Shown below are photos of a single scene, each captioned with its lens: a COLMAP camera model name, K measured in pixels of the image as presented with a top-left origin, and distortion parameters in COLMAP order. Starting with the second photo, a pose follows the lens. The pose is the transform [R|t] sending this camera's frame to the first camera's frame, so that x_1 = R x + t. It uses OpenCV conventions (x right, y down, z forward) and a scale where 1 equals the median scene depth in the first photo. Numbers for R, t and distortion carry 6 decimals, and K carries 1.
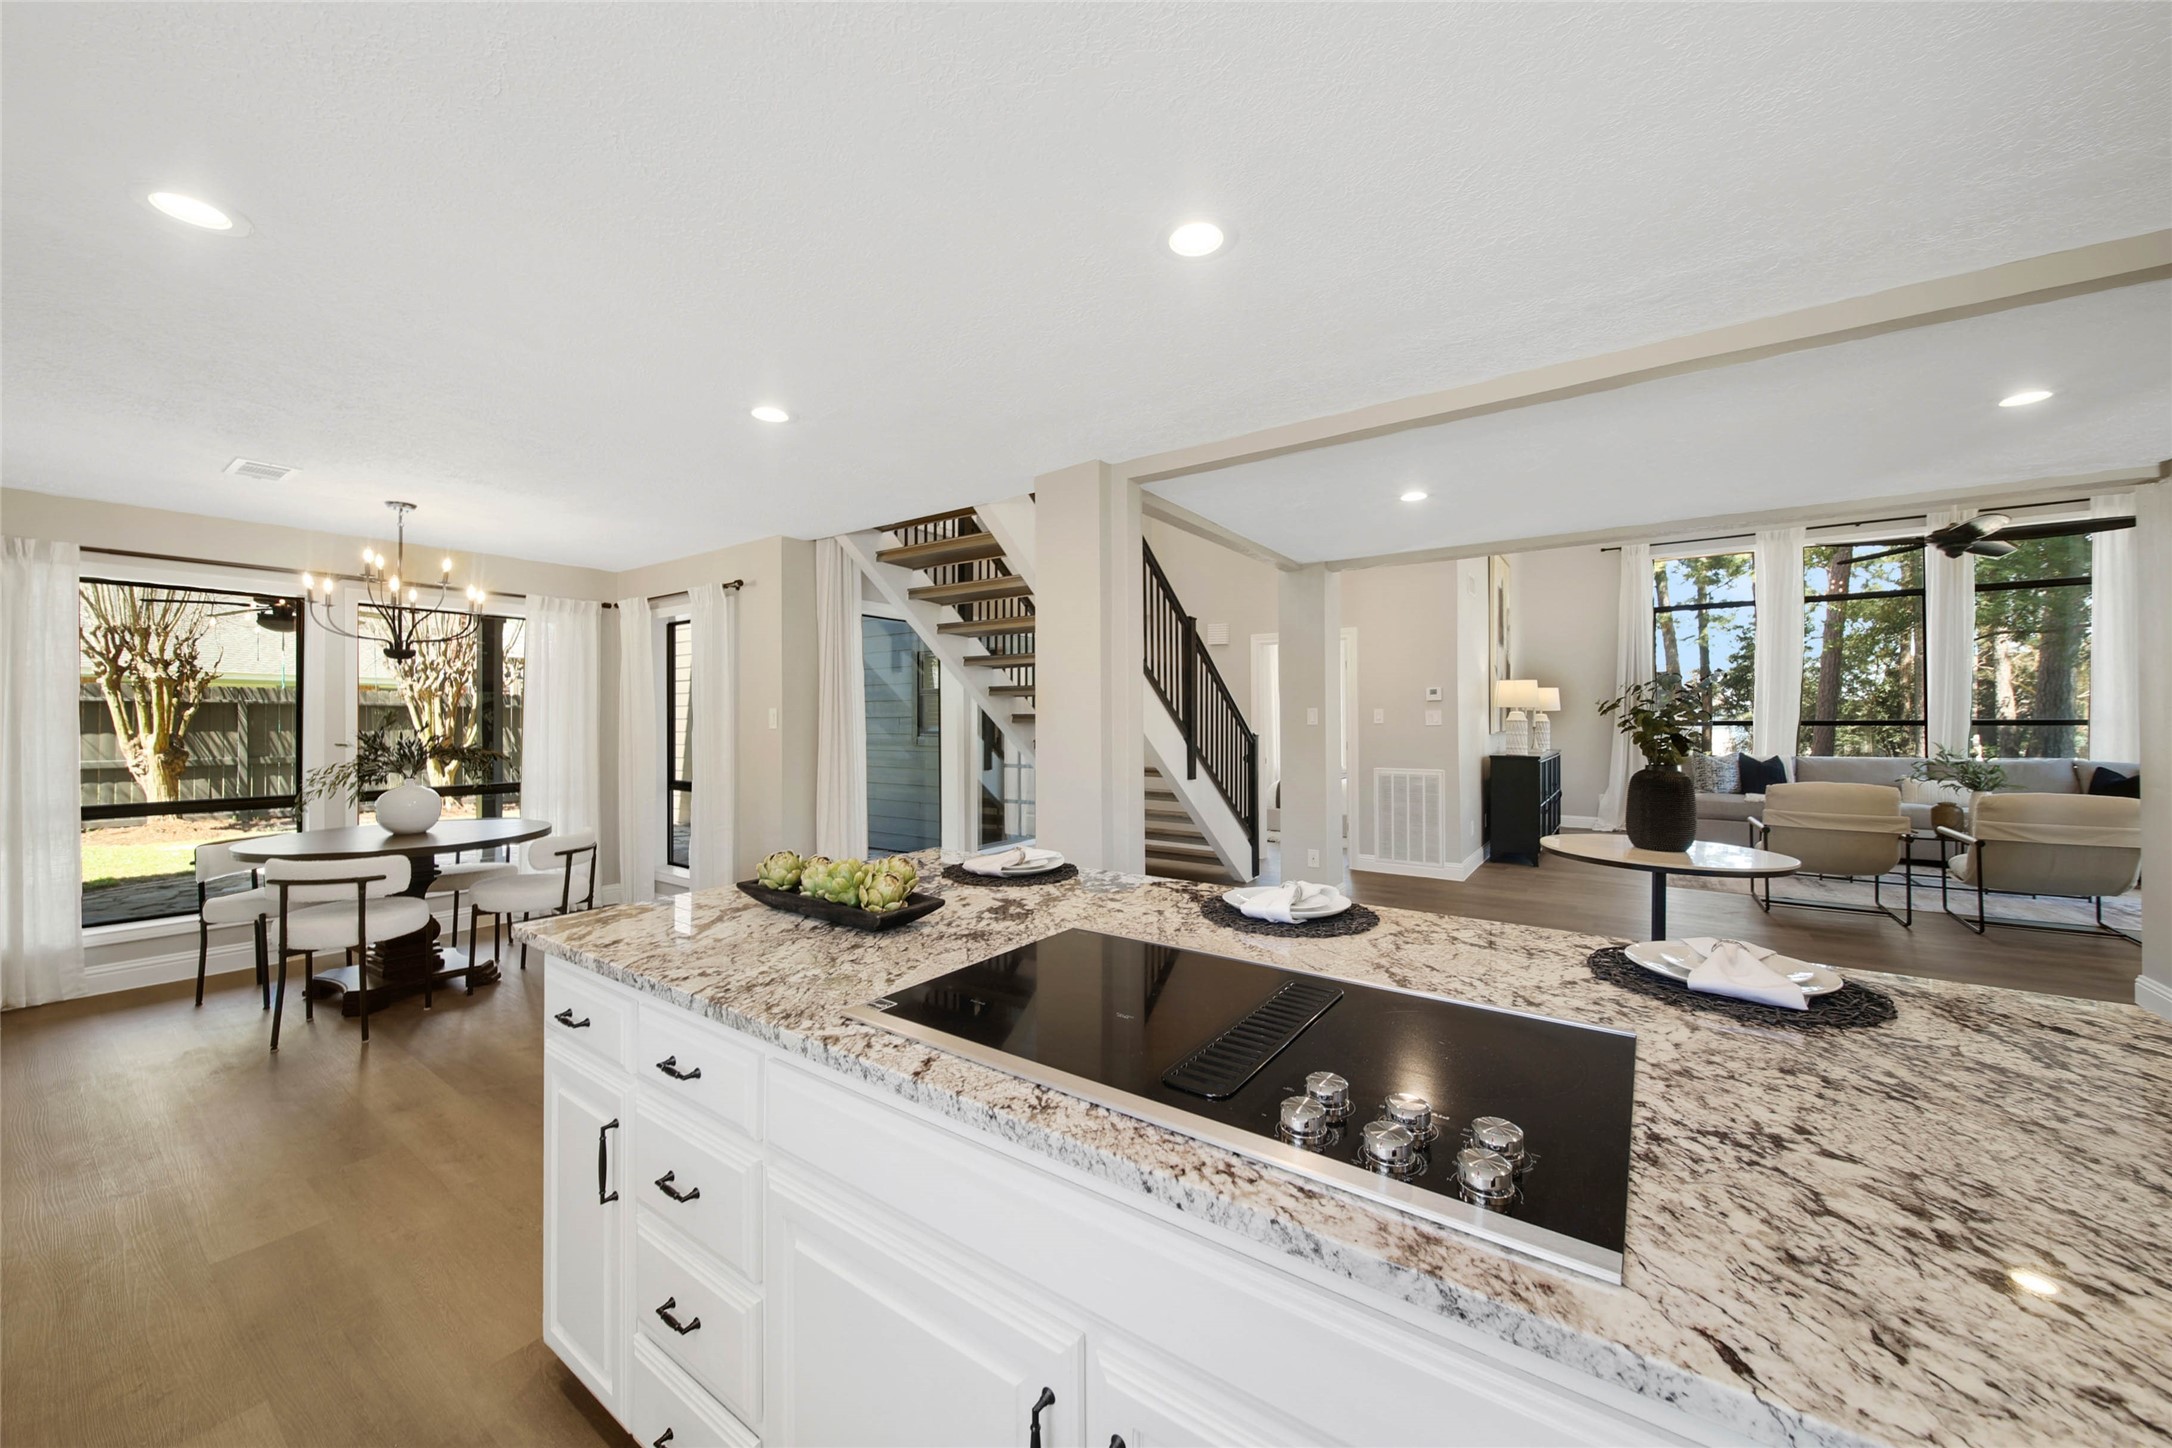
lens RADIAL K [[779.9, 0, 1056.1], [0, 779.9, 713.6], [0, 0, 1]] dist [-0.002295, -0.000448]
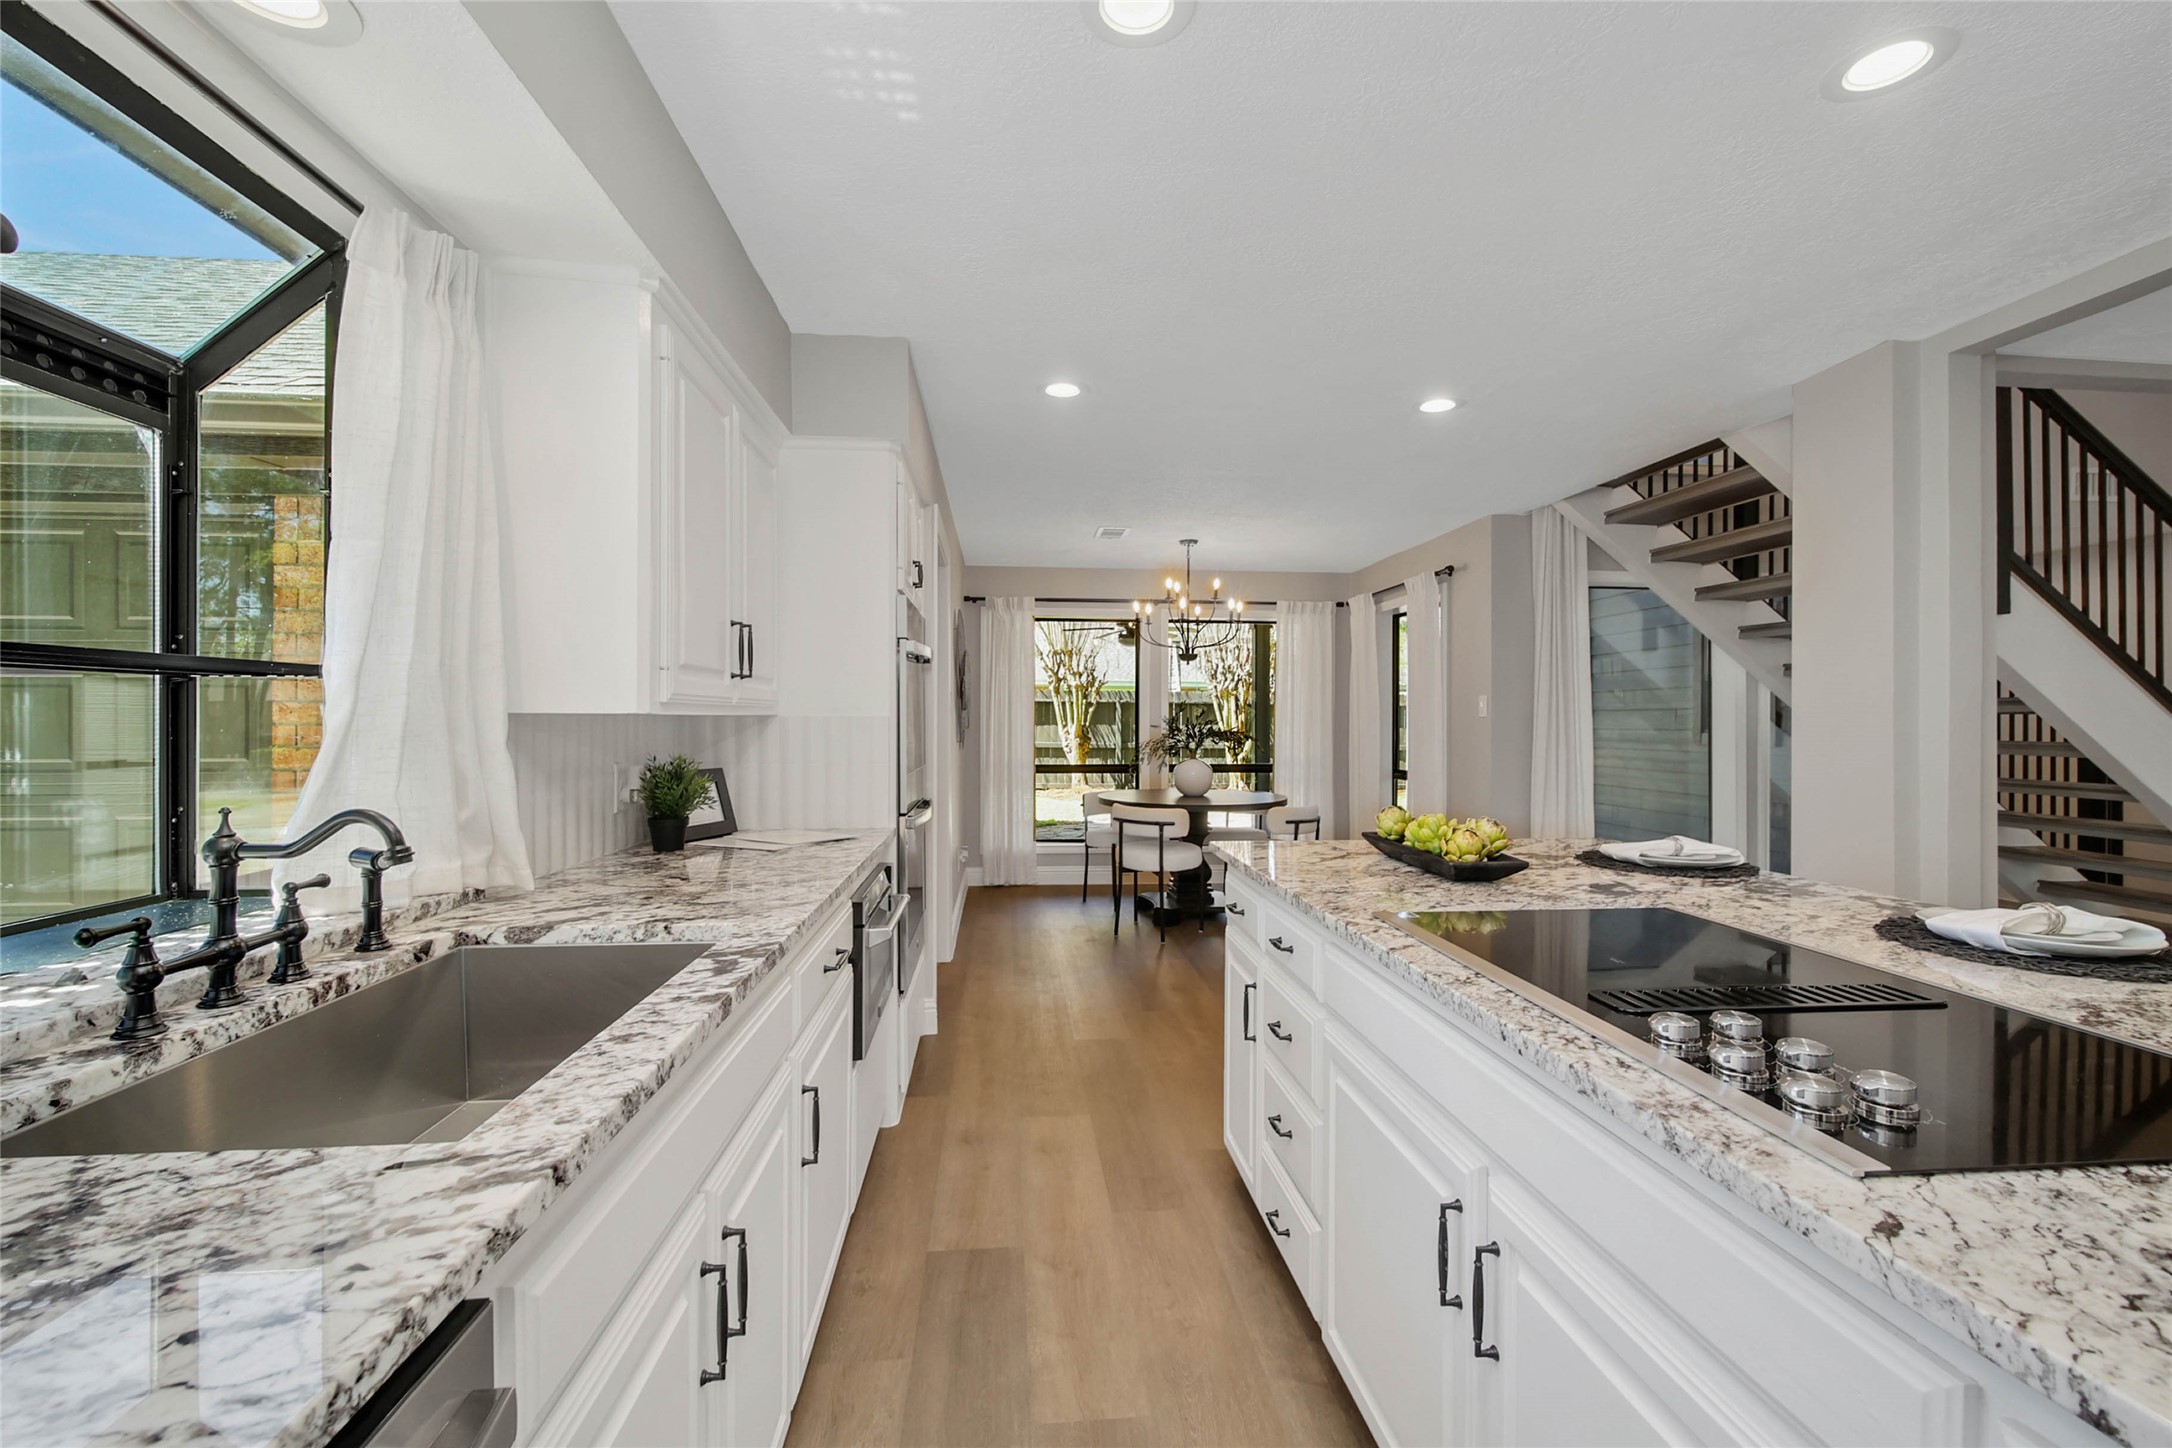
lens RADIAL K [[842.1, 0, 1079.7], [0, 842.1, 724.3], [0, 0, 1]] dist [-0.001850, -0.000278]
pose [[0.656355, 0.012402, -0.754350, 0.100550], [0.000204, 0.999862, 0.016616, 0.012546], [0.754452, -0.011060, 0.656262, -0.057887]]
